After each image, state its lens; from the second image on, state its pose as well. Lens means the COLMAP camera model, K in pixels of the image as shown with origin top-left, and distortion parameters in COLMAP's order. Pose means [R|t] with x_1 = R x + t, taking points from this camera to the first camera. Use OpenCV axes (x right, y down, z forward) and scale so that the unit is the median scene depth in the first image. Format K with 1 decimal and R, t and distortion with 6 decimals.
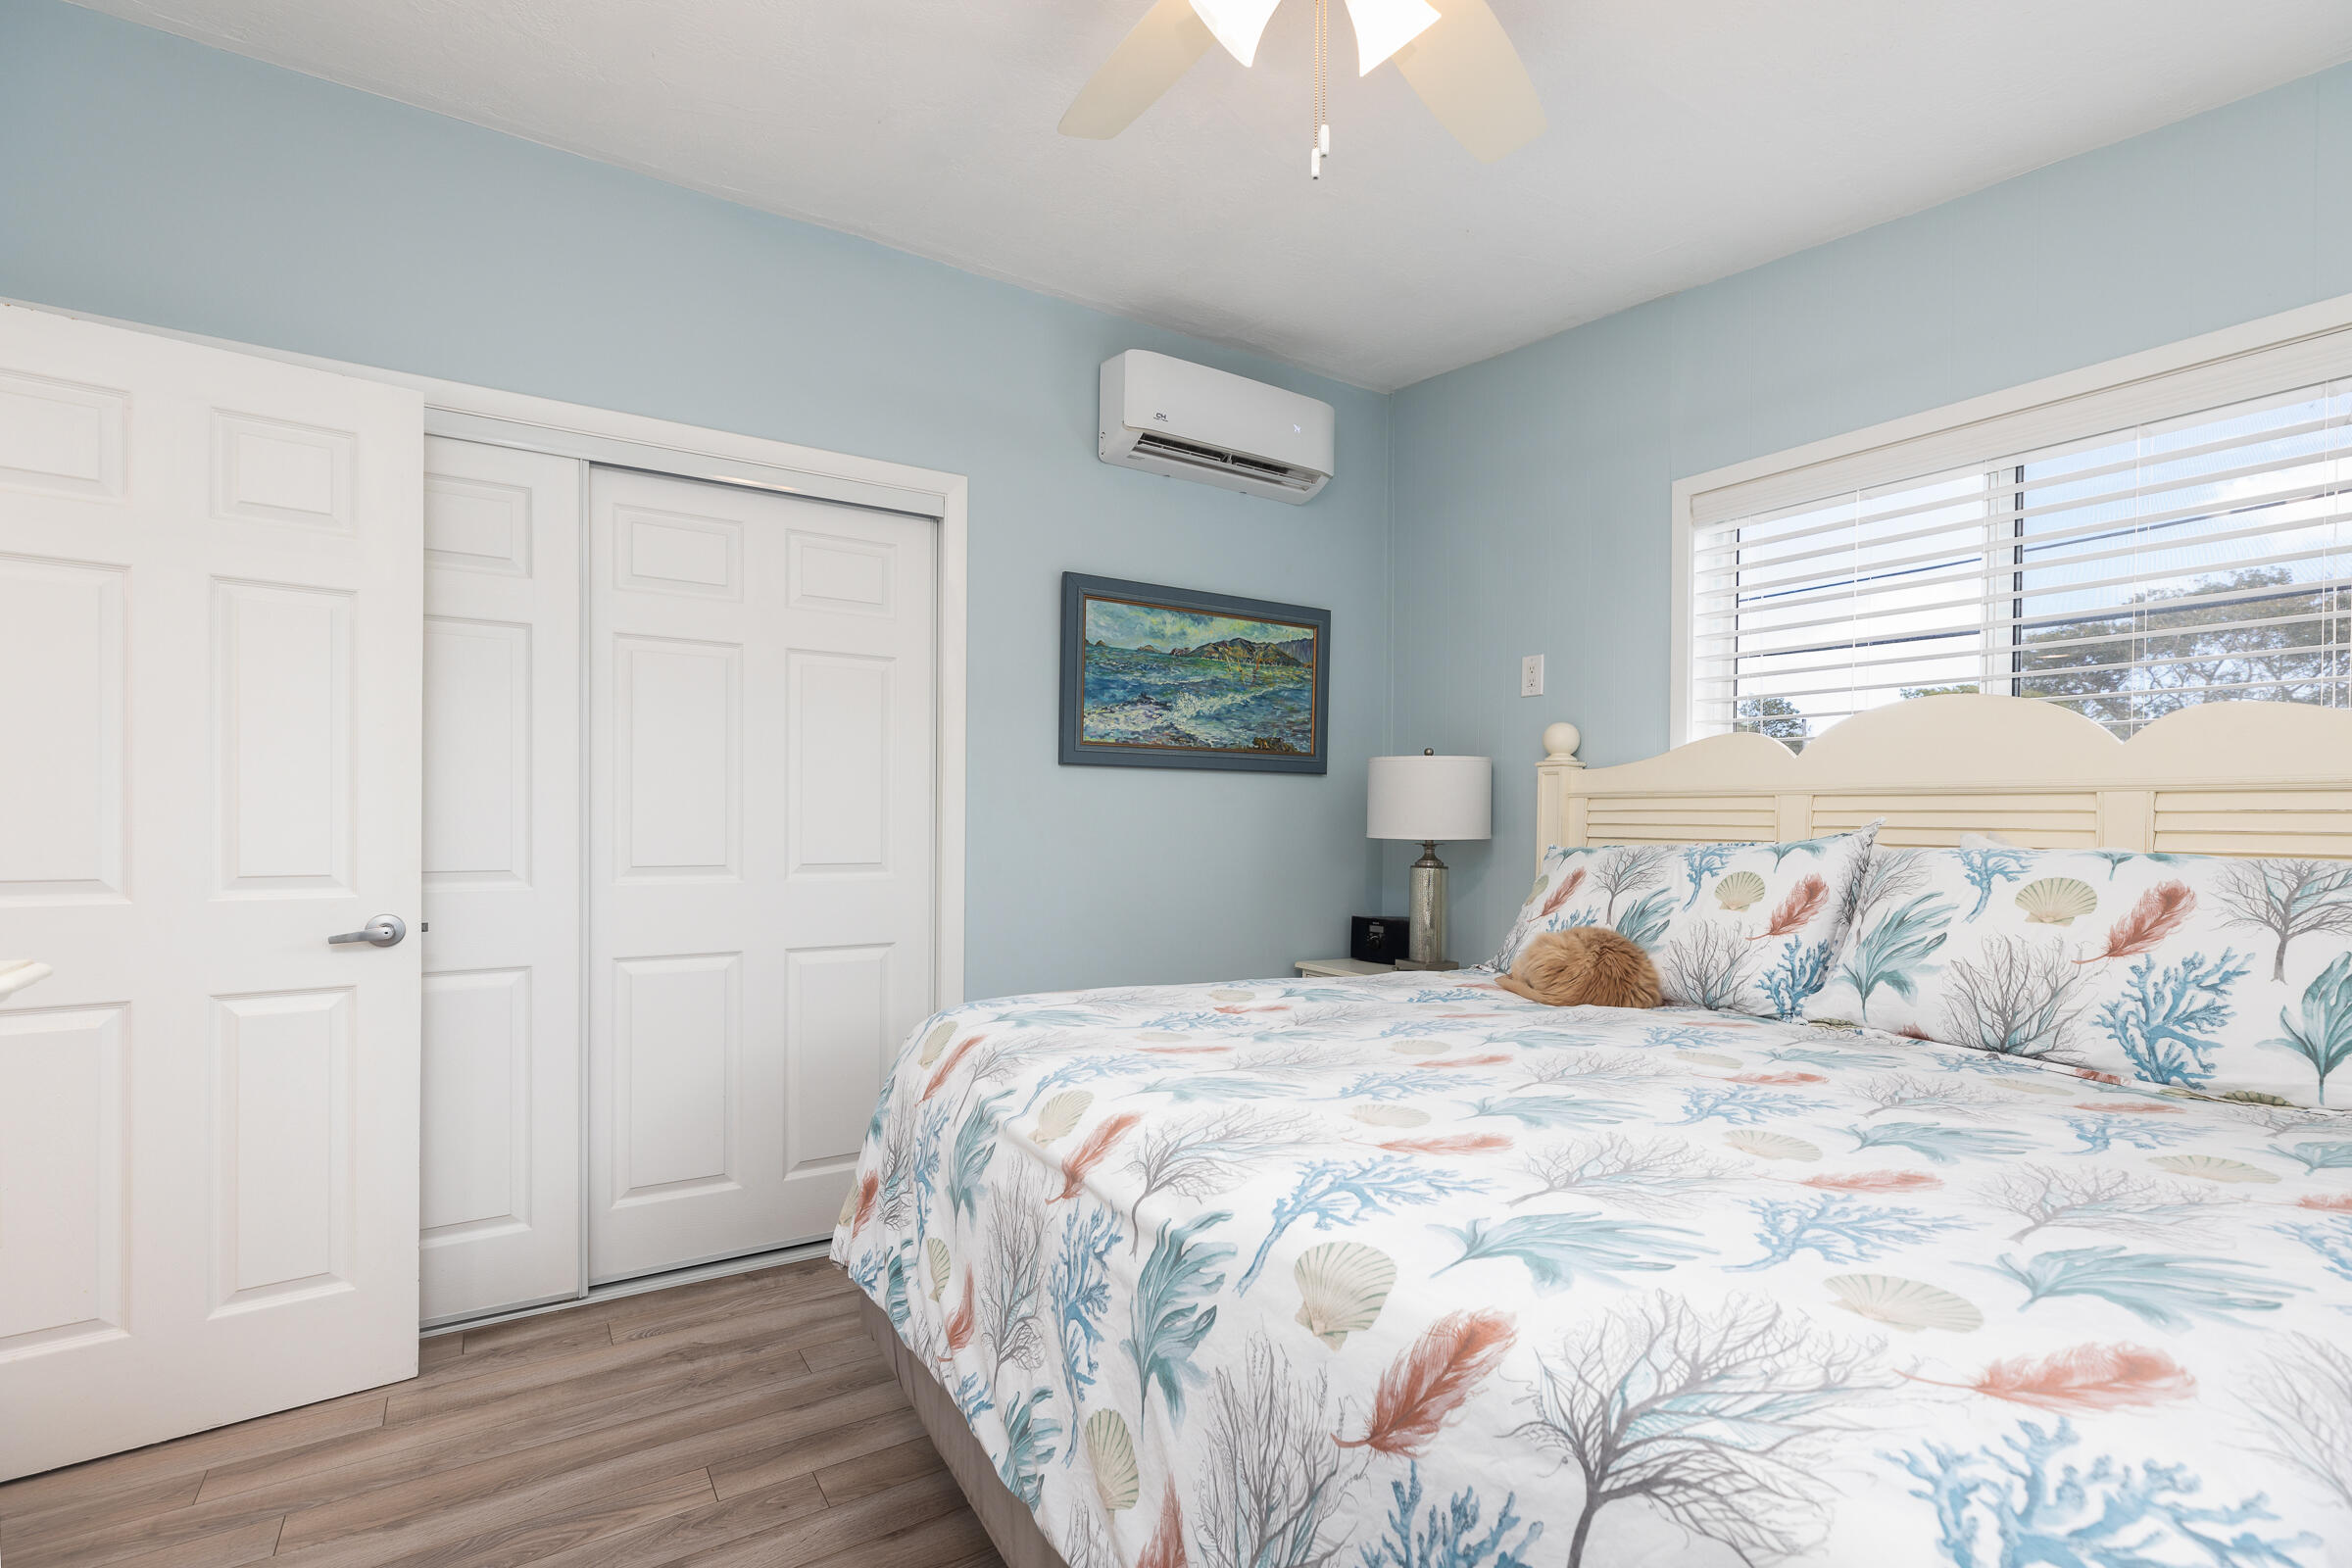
lens RADIAL K [[1075.2, 0, 1174.5], [0, 1075.2, 796.3], [0, 0, 1]] dist [0.003741, 0.000201]
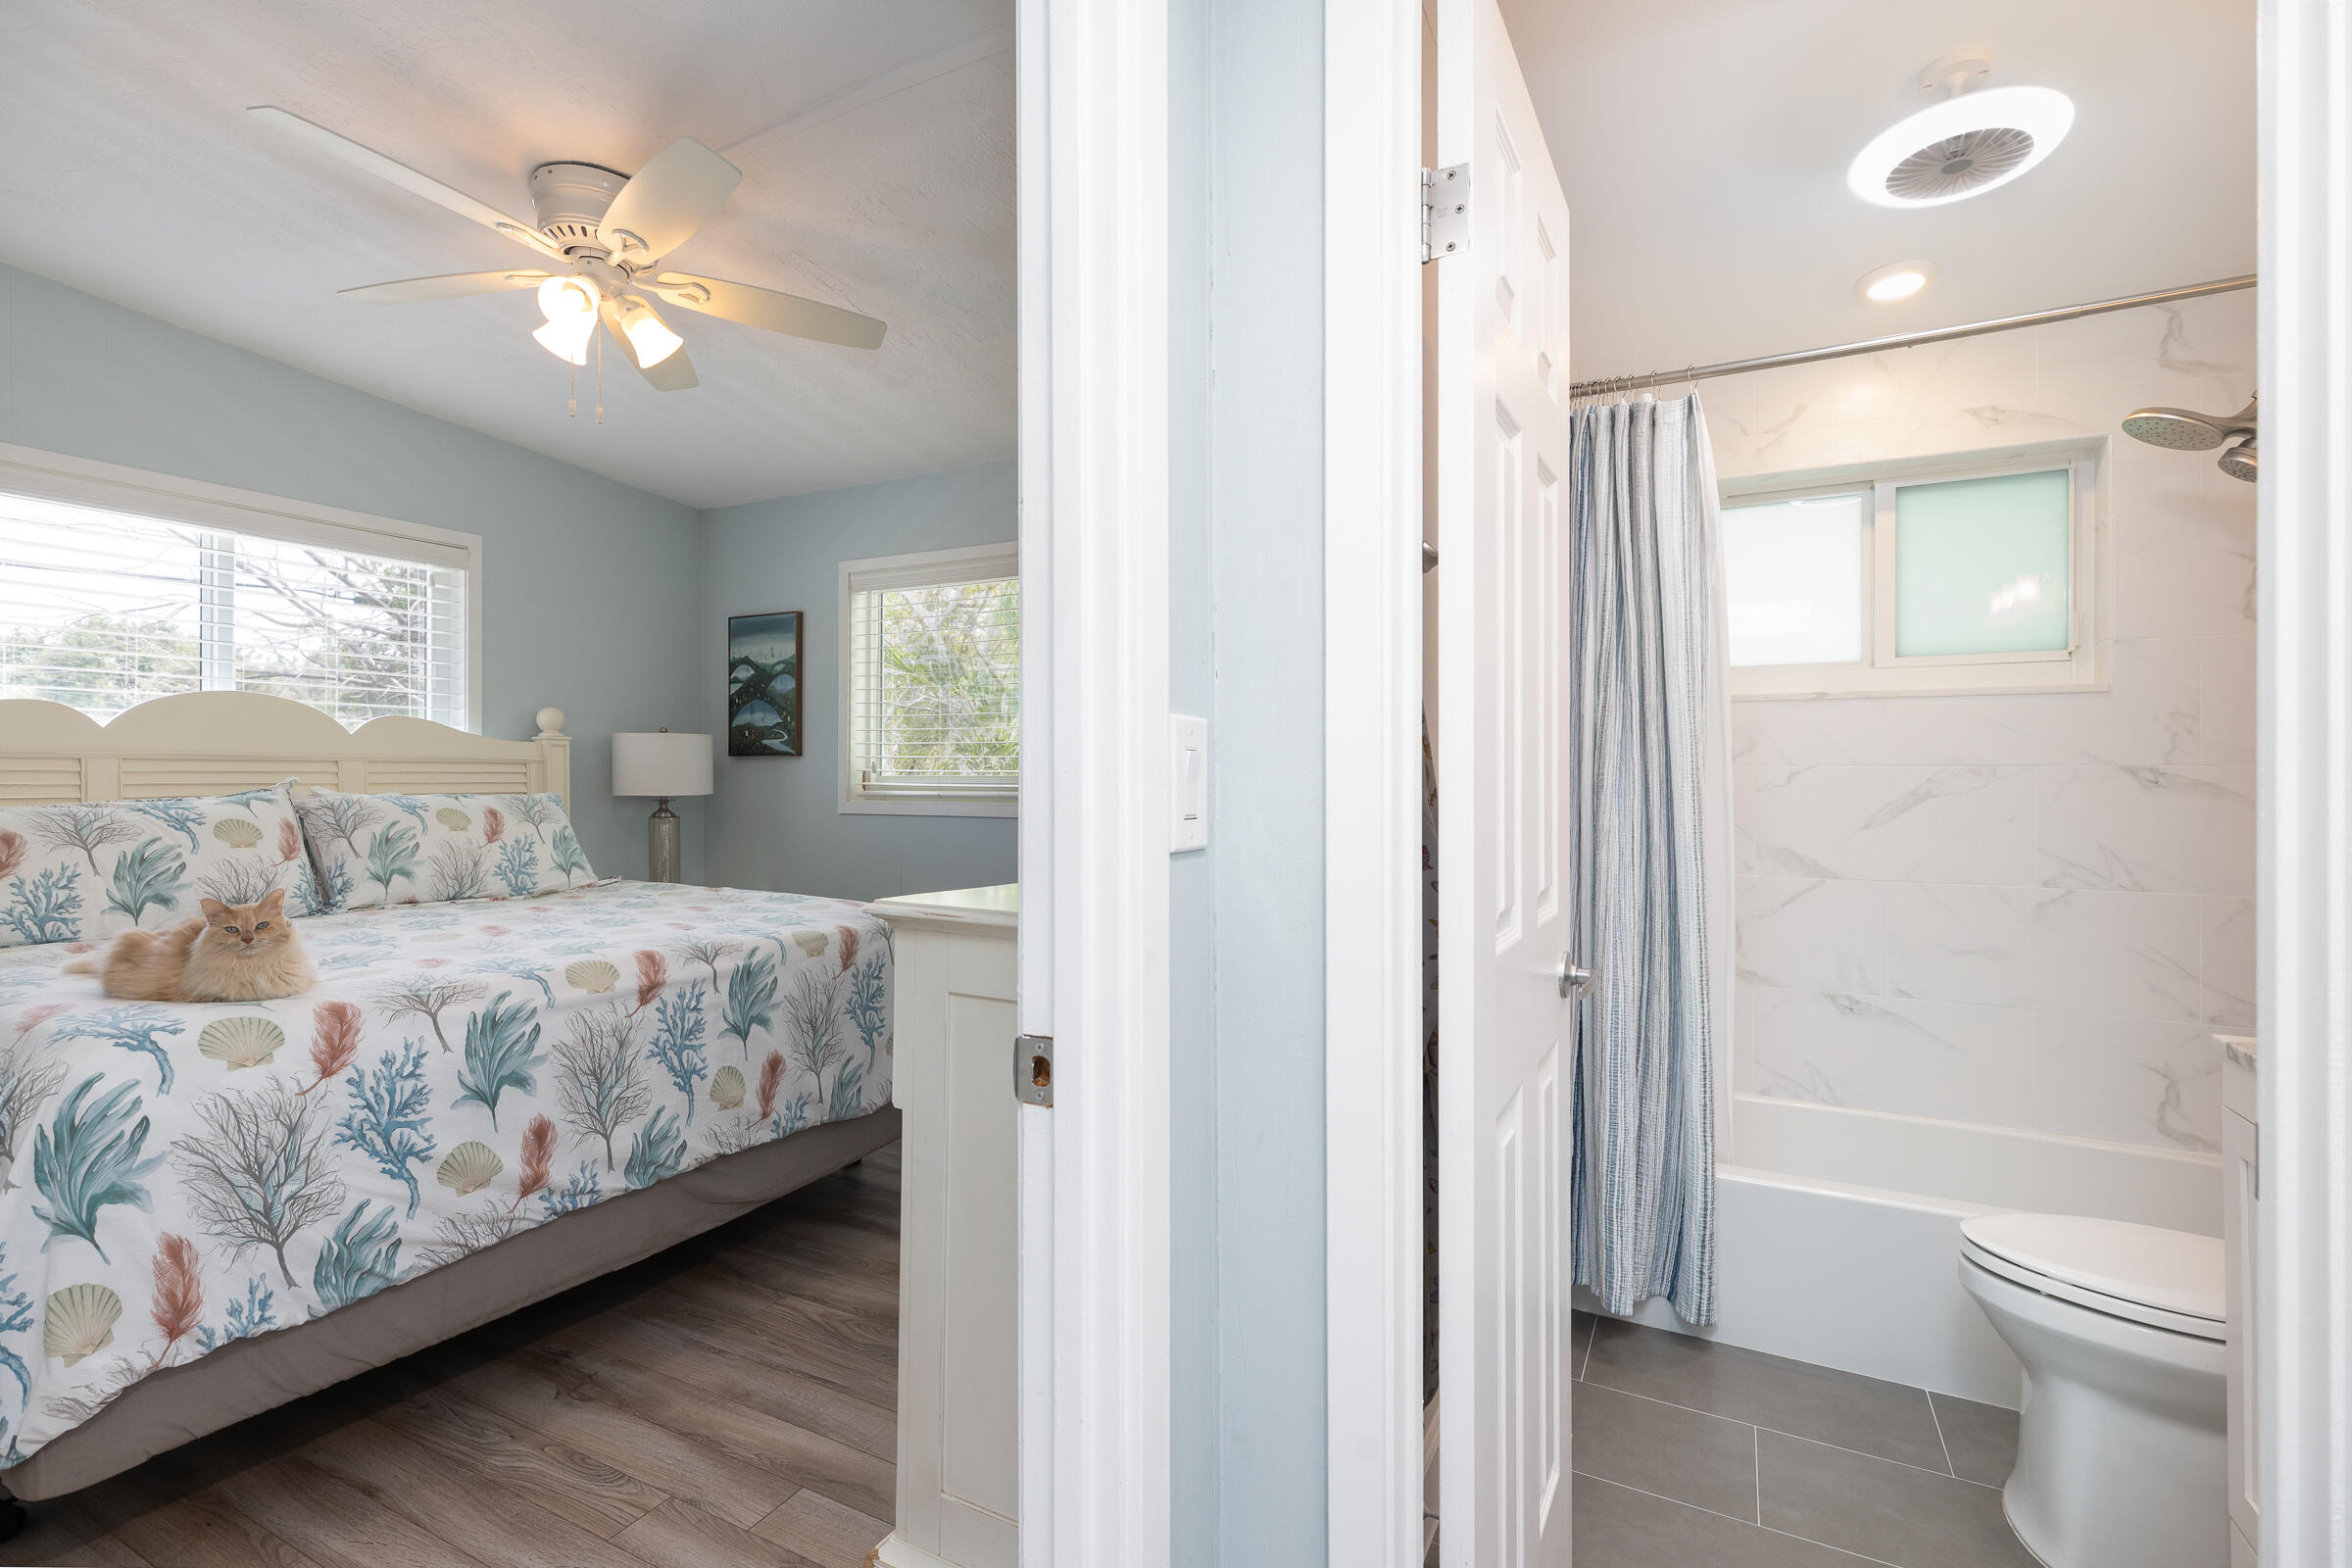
lens RADIAL K [[1066.7, 0, 1167.1], [0, 1066.7, 774.8], [0, 0, 1]] dist [0.004079, -0.000049]
pose [[-0.506929, -0.007085, 0.861959, -1.401726], [-0.019059, 0.999814, -0.002991, -0.002320], [-0.861777, -0.017944, -0.506970, 0.813244]]
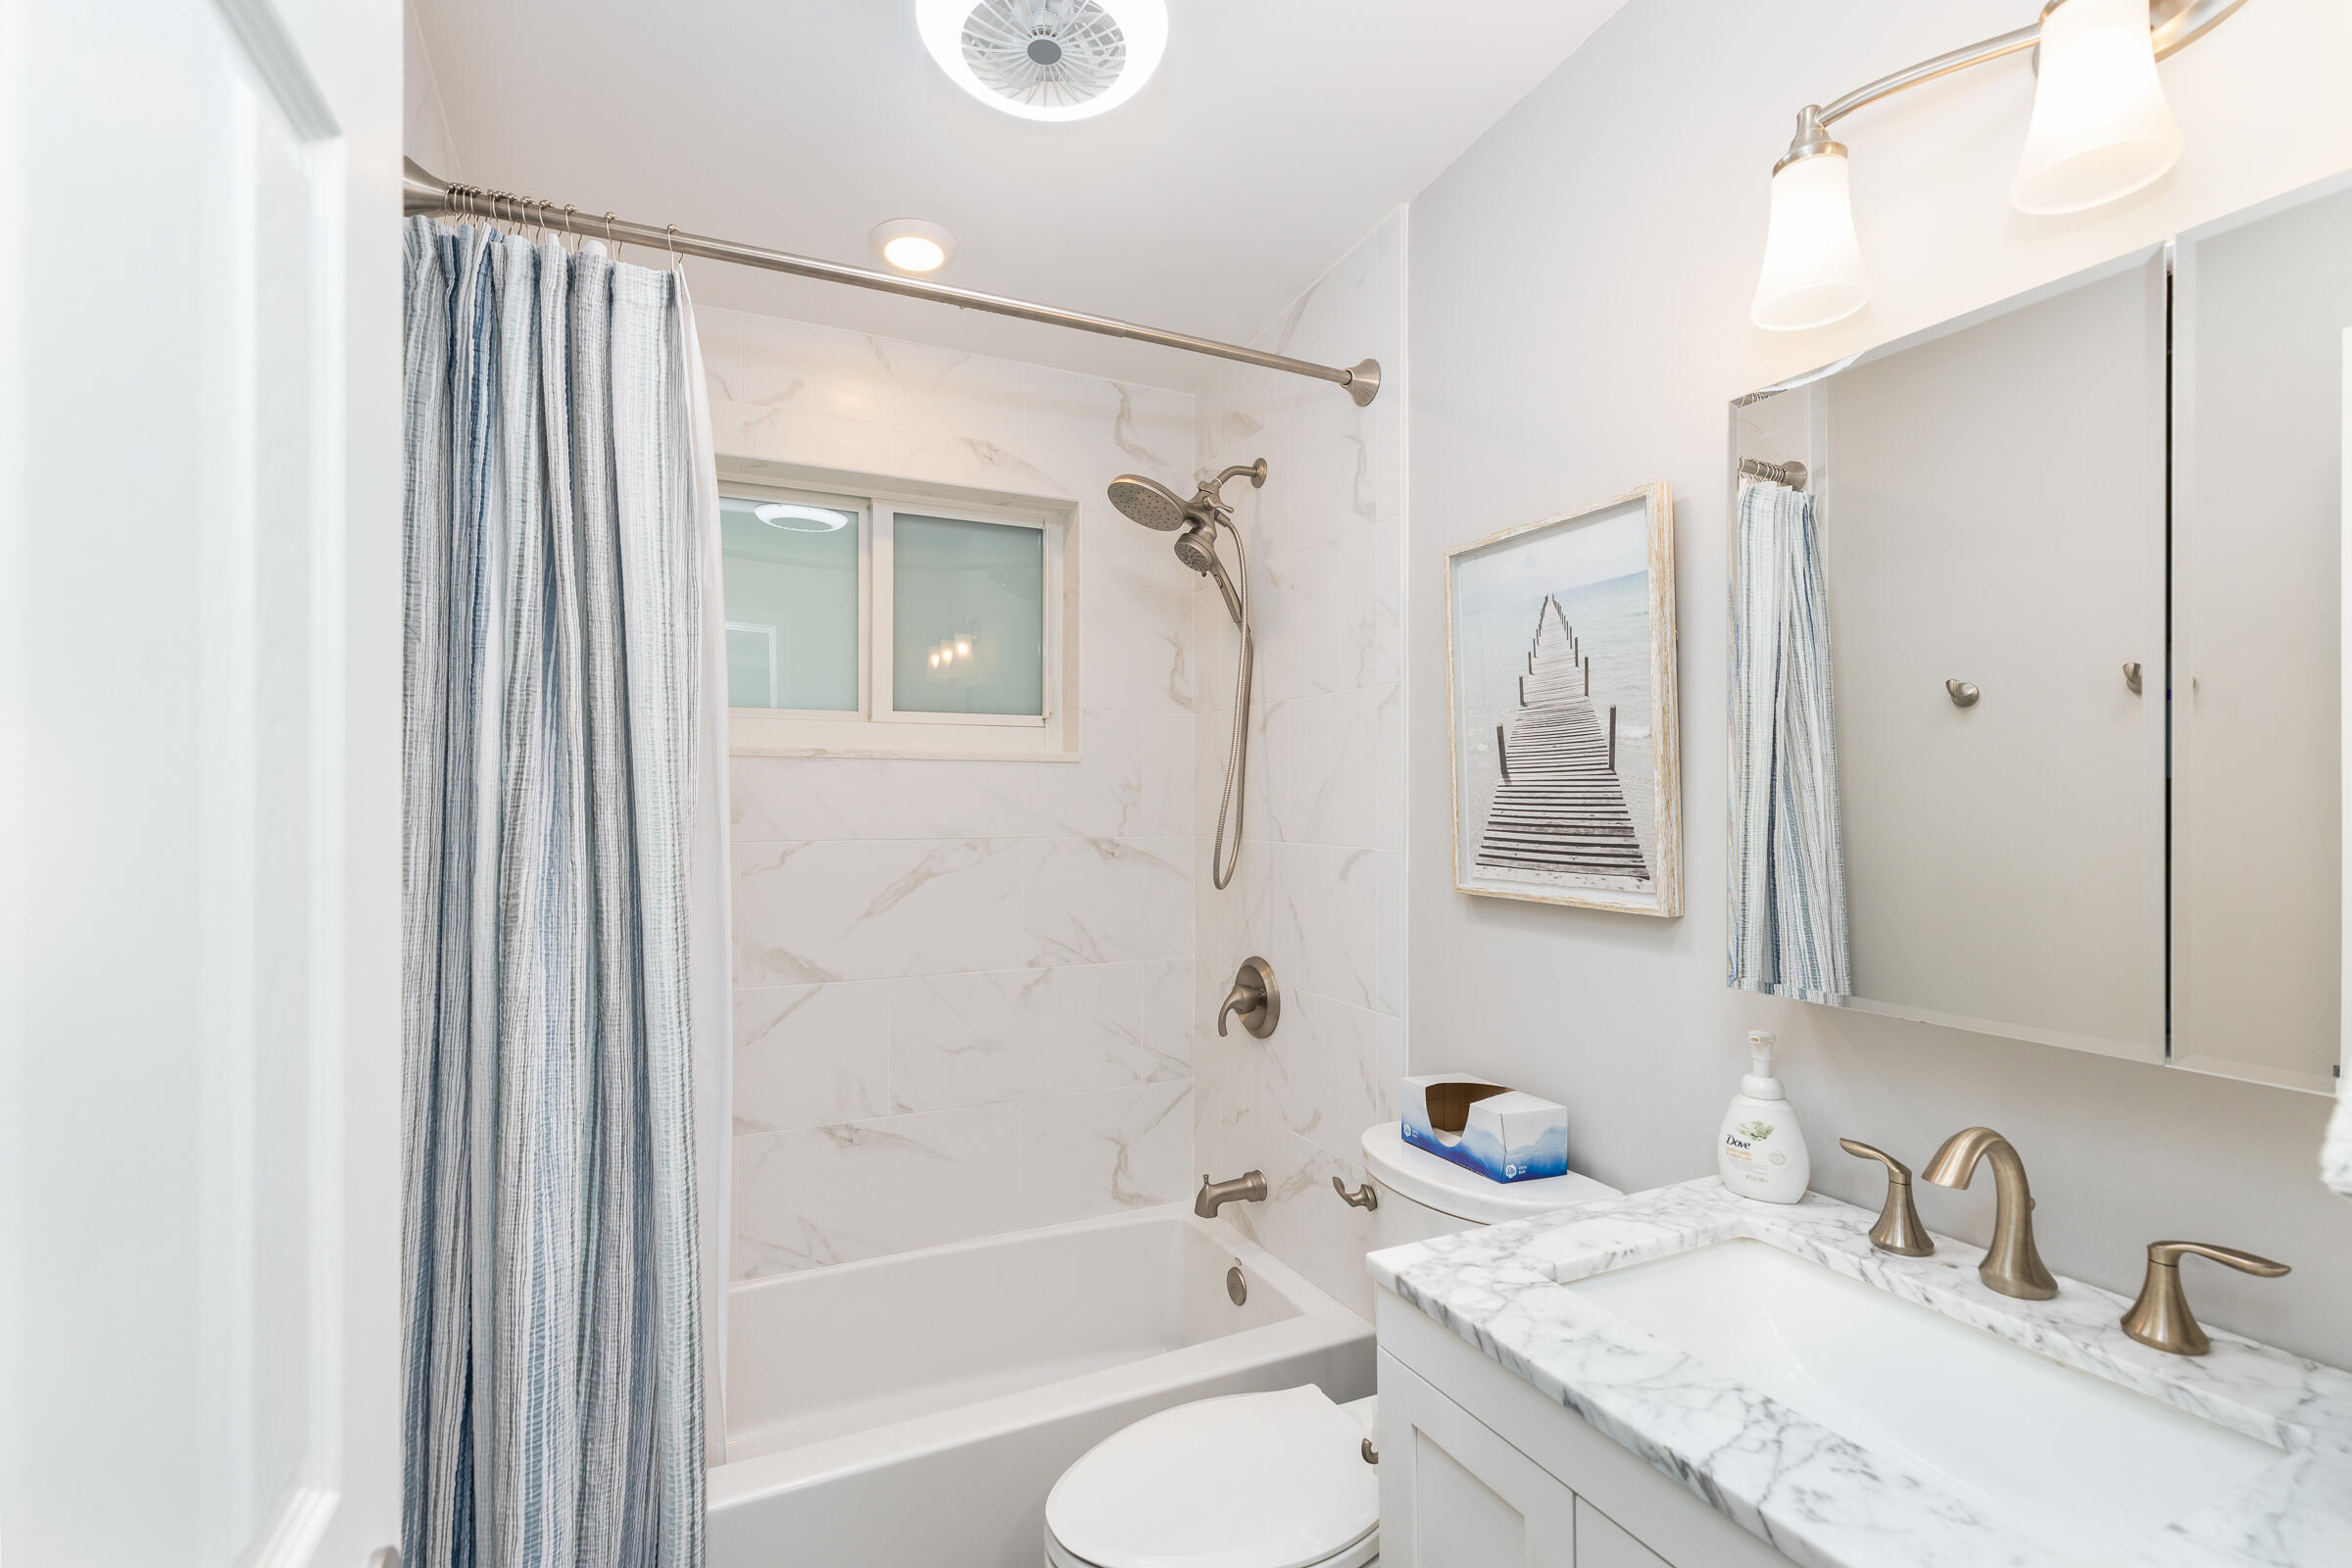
lens RADIAL K [[1075.2, 0, 1174.5], [0, 1075.2, 796.3], [0, 0, 1]] dist [0.003741, 0.000201]
pose [[-0.993728, -0.008135, 0.111531, -1.191434], [-0.010410, 0.999749, -0.019835, -0.048084], [-0.111342, -0.020872, -0.993563, 0.530793]]
